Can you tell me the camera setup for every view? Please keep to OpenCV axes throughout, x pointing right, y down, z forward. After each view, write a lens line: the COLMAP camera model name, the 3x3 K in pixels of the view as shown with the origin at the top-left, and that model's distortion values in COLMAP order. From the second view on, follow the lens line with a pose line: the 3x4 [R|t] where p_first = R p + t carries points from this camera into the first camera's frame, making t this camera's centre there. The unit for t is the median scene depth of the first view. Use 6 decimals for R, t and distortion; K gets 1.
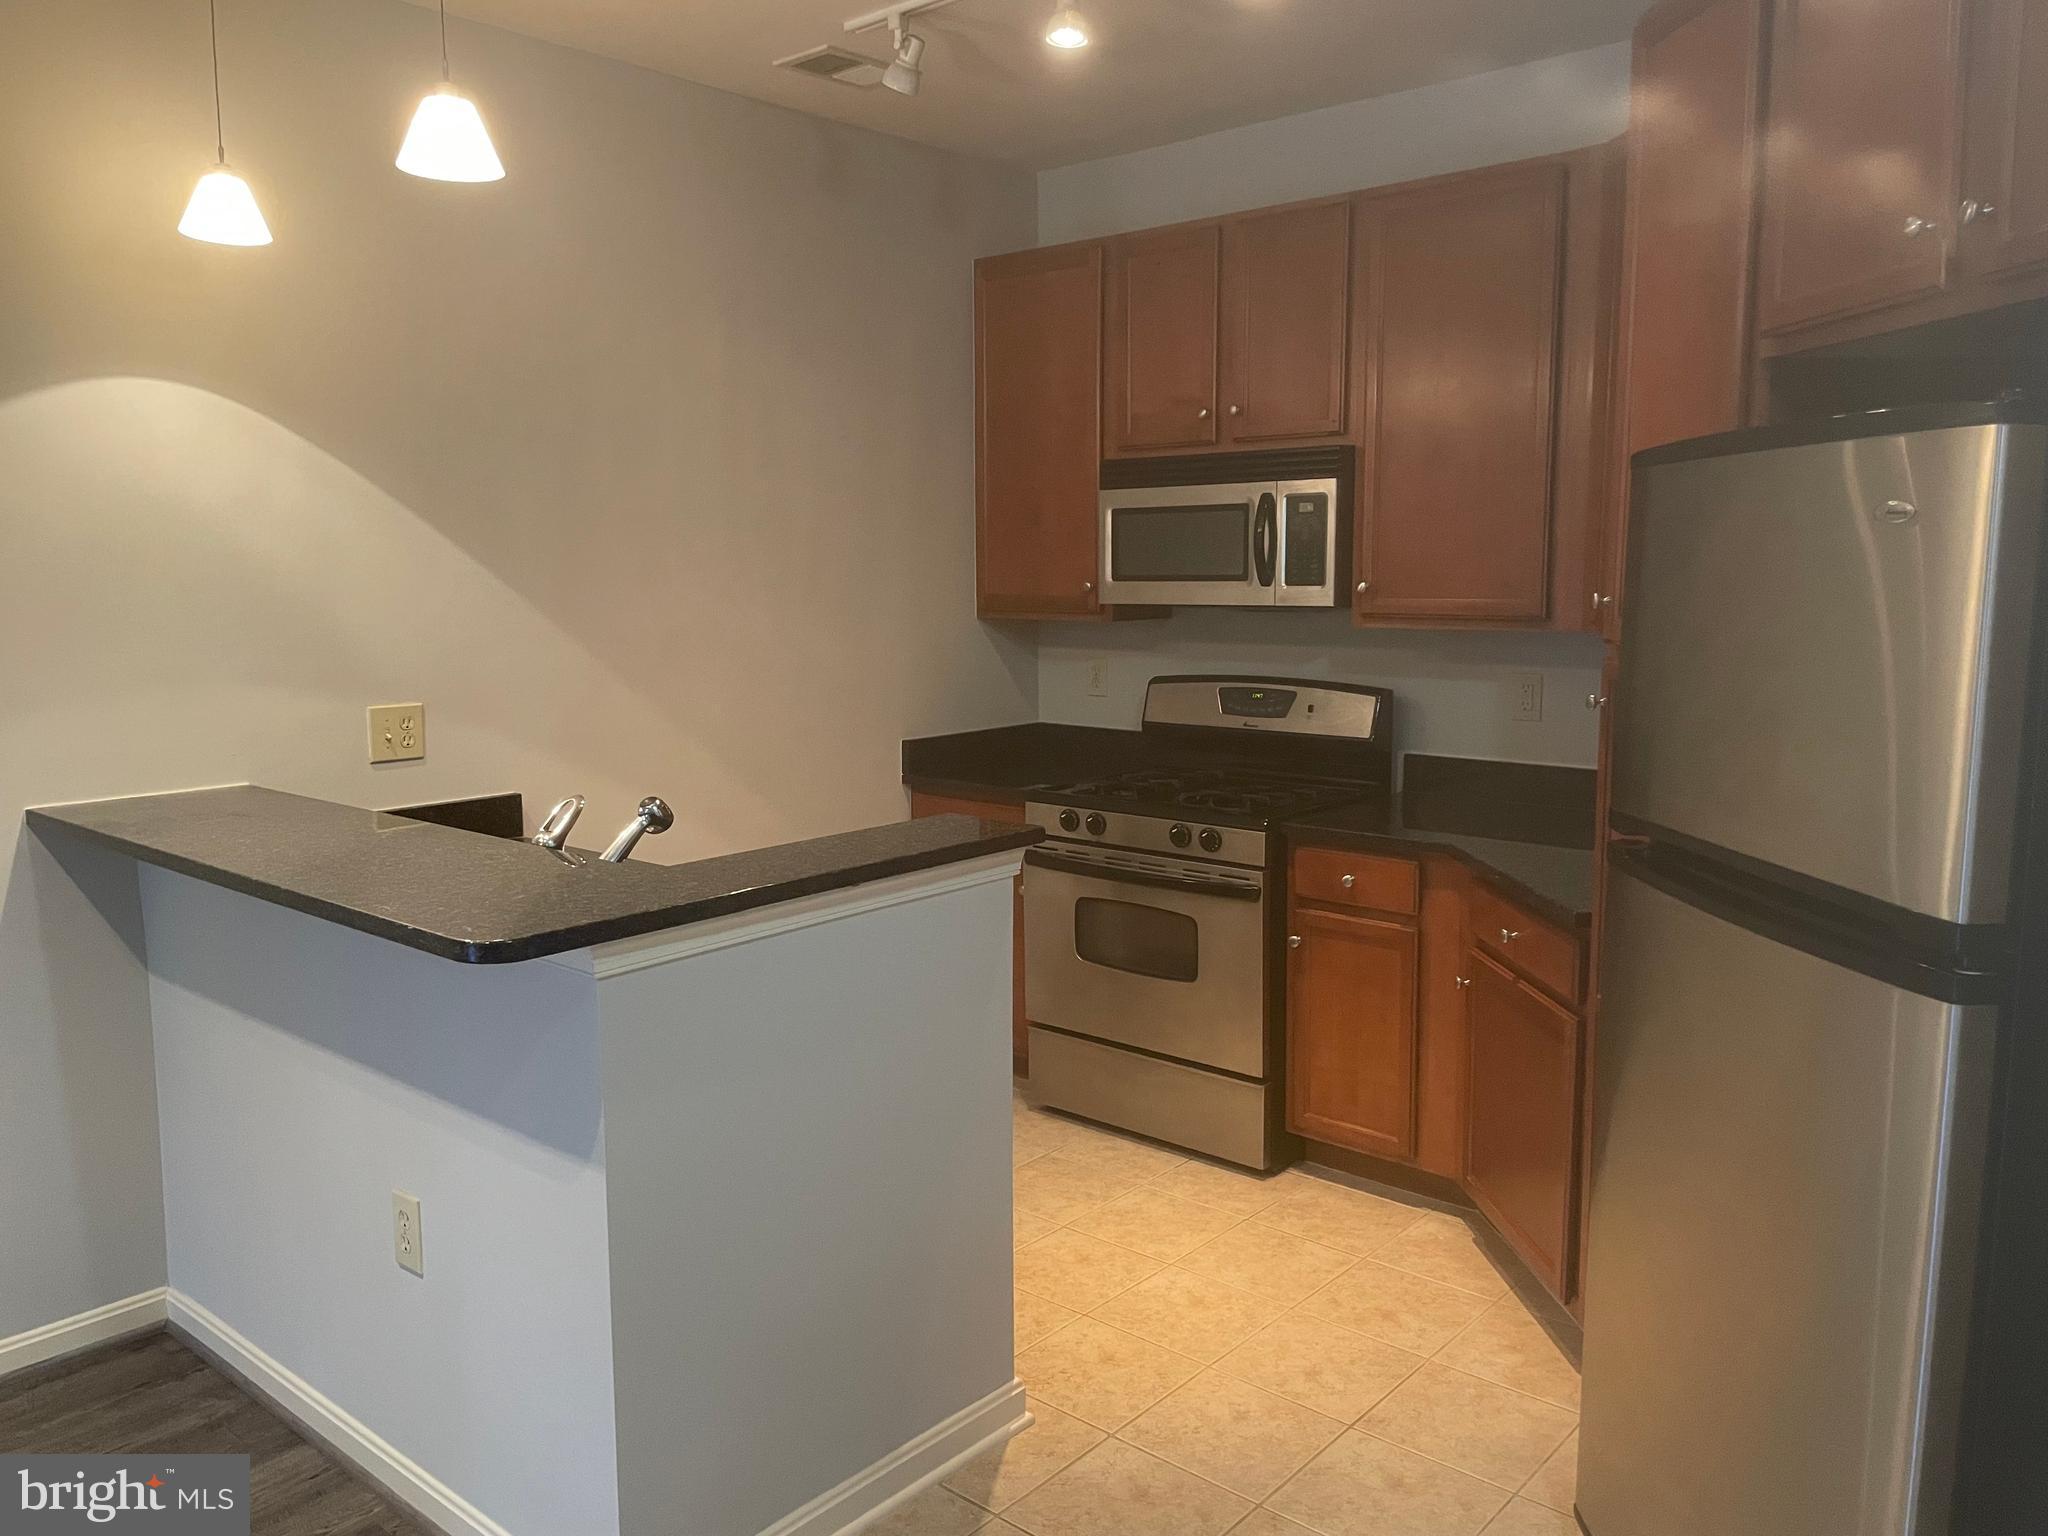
lens RADIAL K [[1531.2, 0, 1020.0], [0, 1531.2, 817.1], [0, 0, 1]] dist [0.068551, 0.000141]
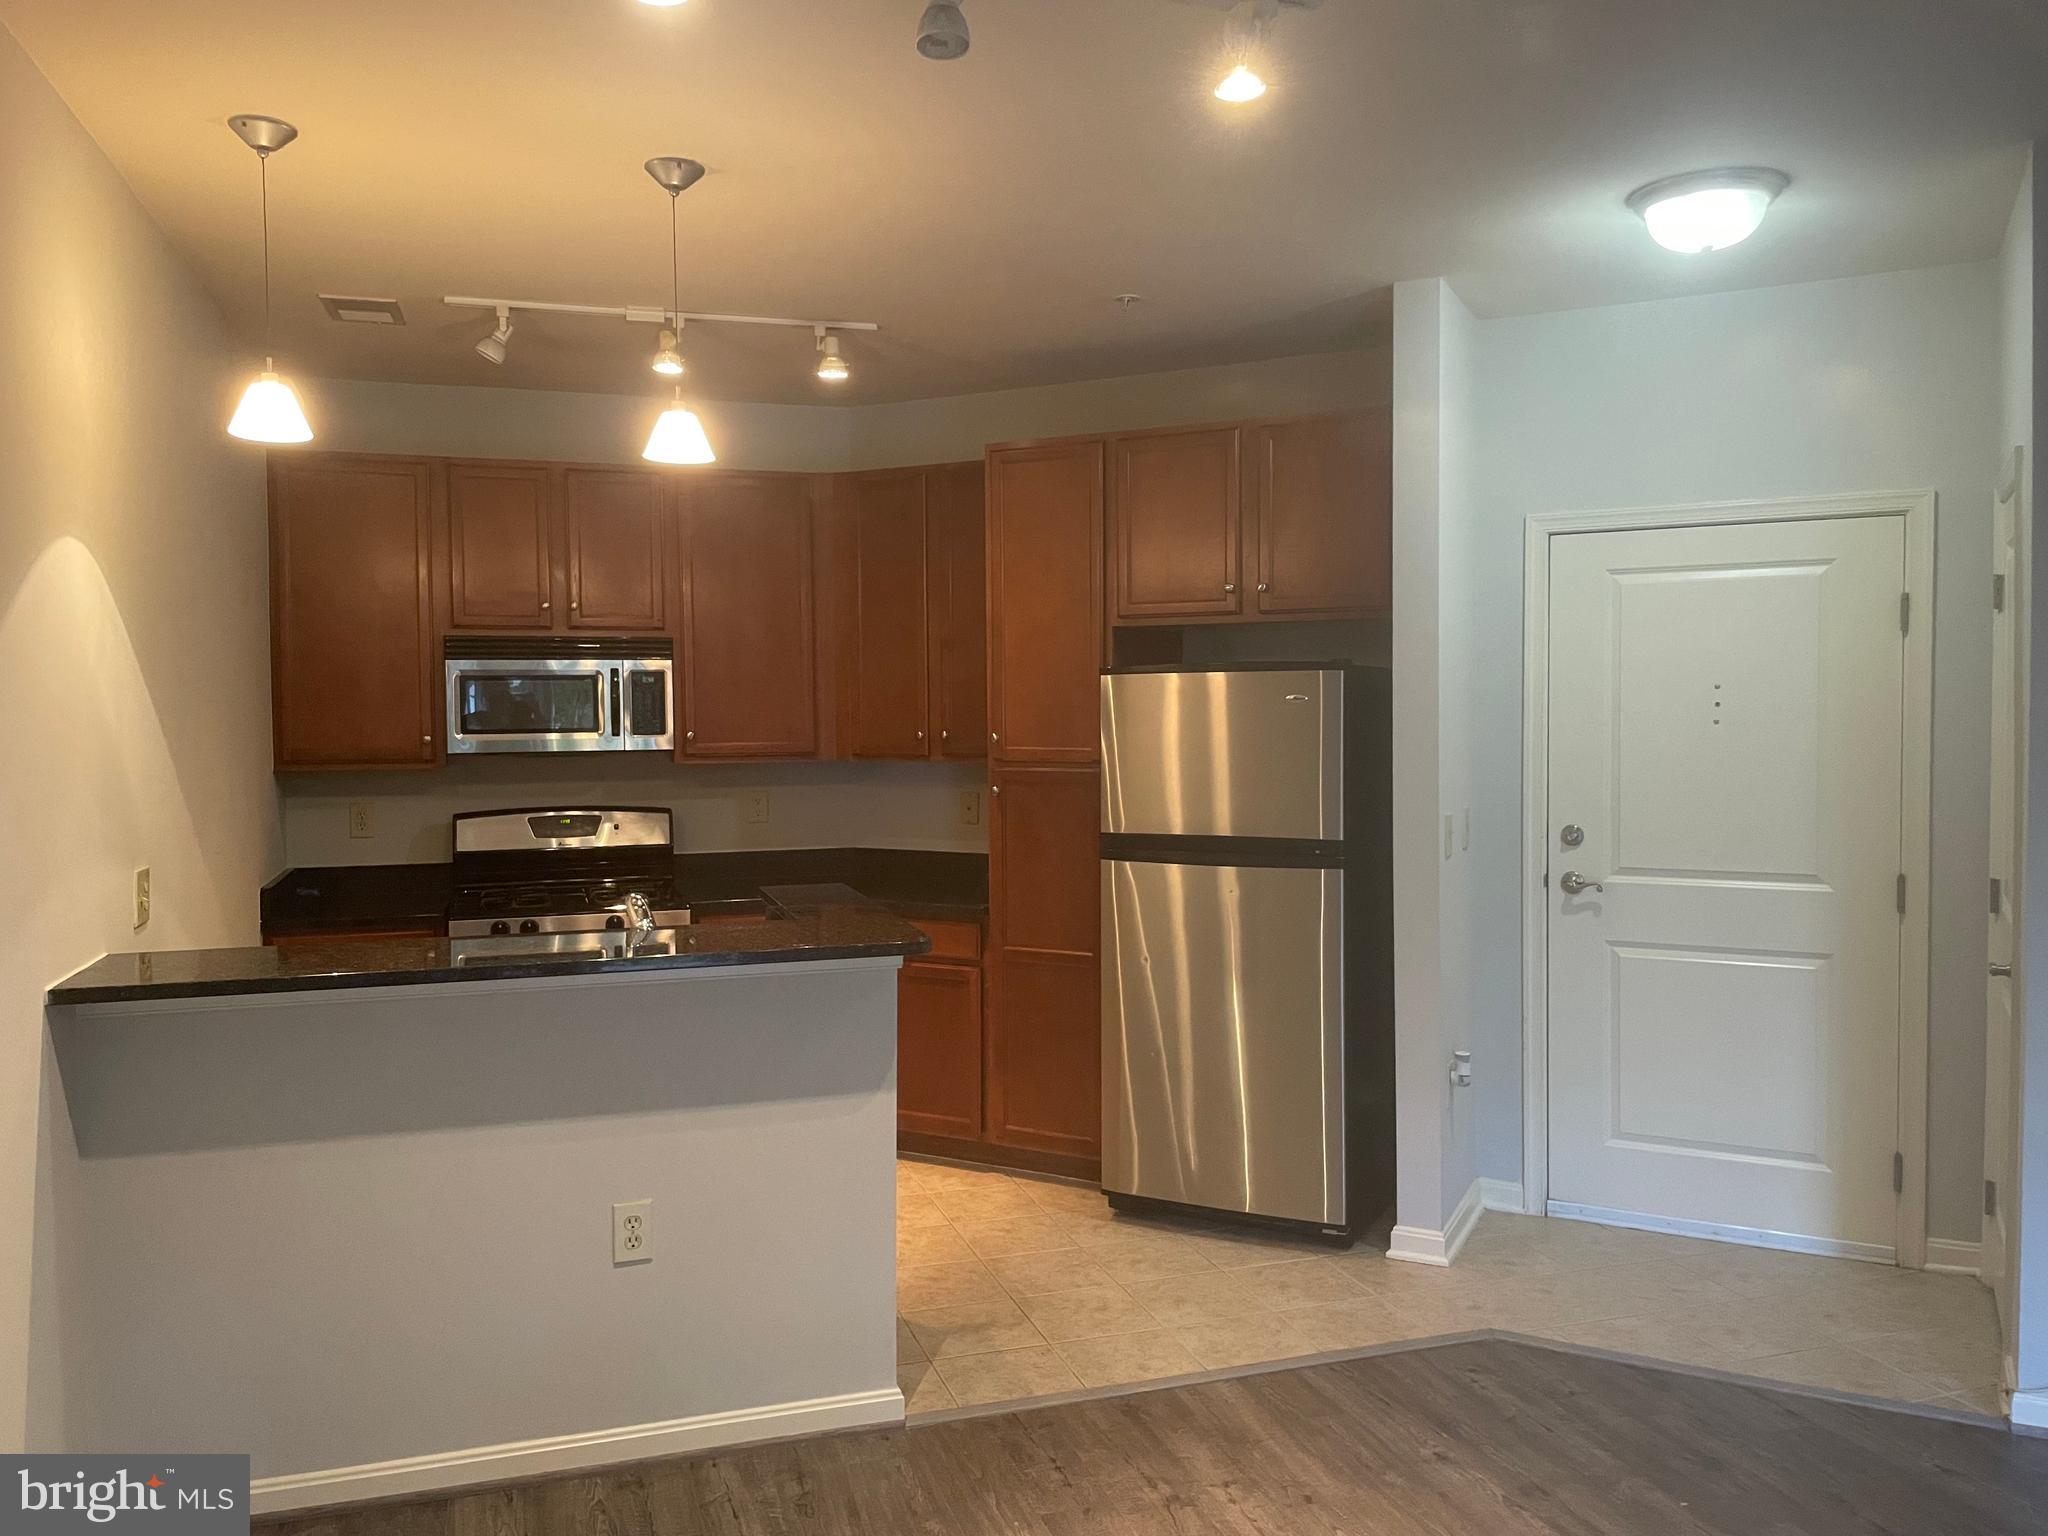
lens RADIAL K [[1523.4, 0, 980.4], [0, 1523.4, 761.1], [0, 0, 1]] dist [0.242956, -0.000410]
pose [[0.531412, -0.027525, 0.846666, -0.825660], [0.145542, 0.987577, -0.059245, -0.002081], [-0.834517, 0.154709, 0.528816, 0.023365]]
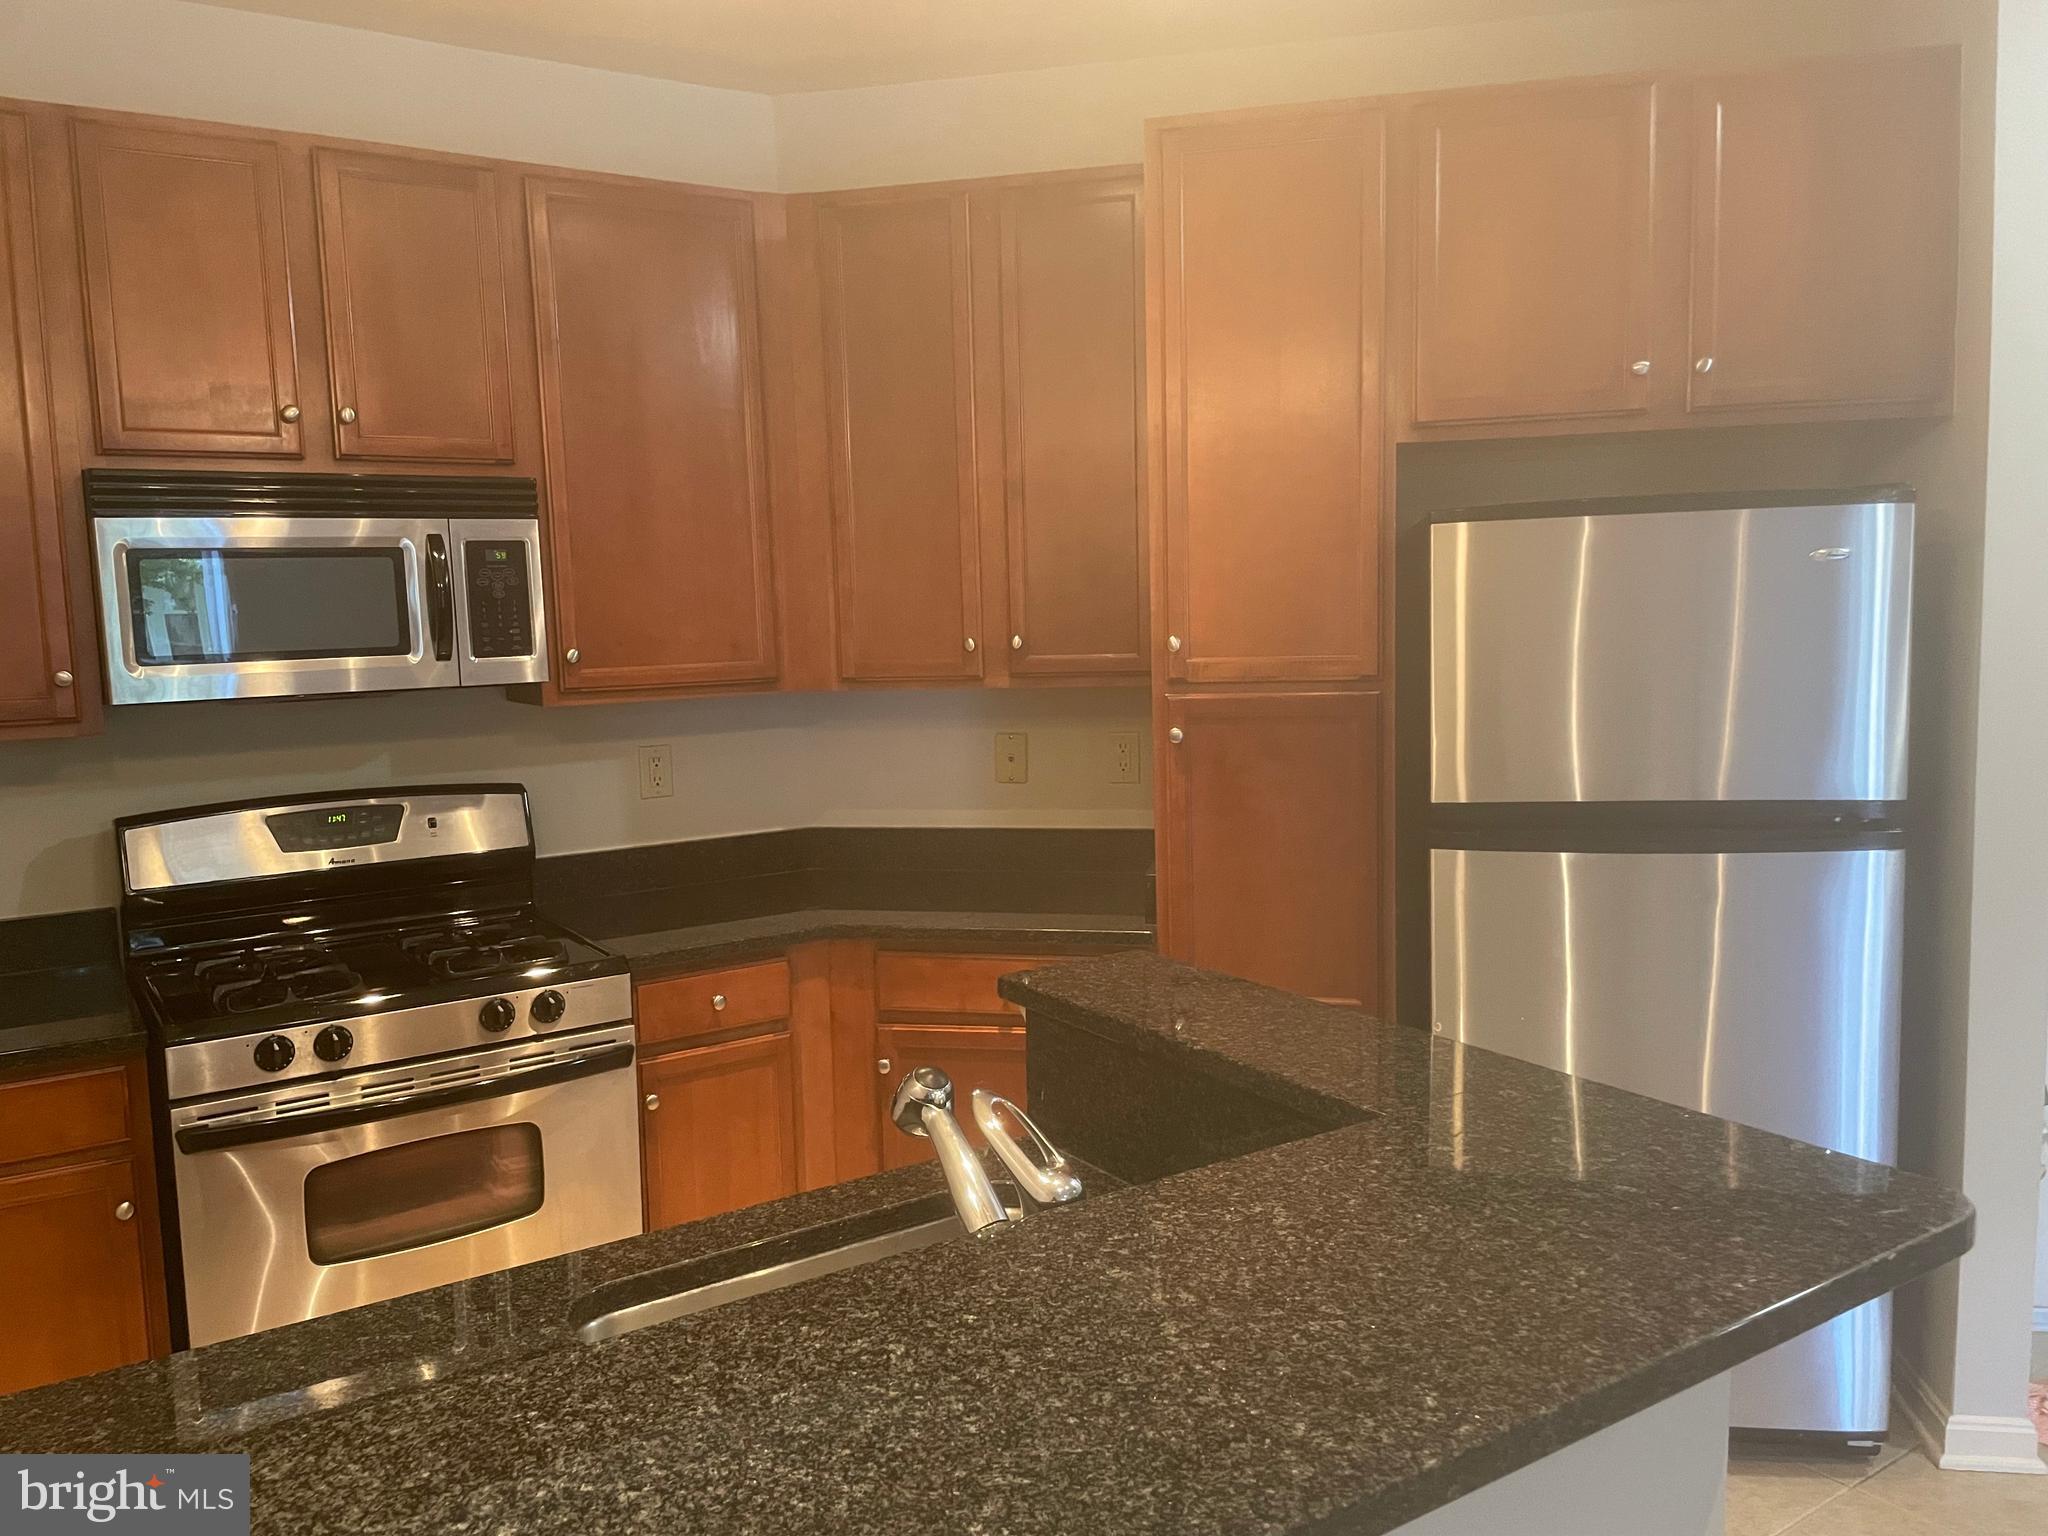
lens RADIAL K [[1536.7, 0, 1024.0], [0, 1536.7, 768.0], [0, 0, 1]] dist [0.065577, -0.002869]
pose [[0.269449, -0.103792, 0.957405, -0.483578], [0.188387, 0.980648, 0.053292, -0.088293], [-0.944409, 0.166003, 0.283787, 0.543832]]
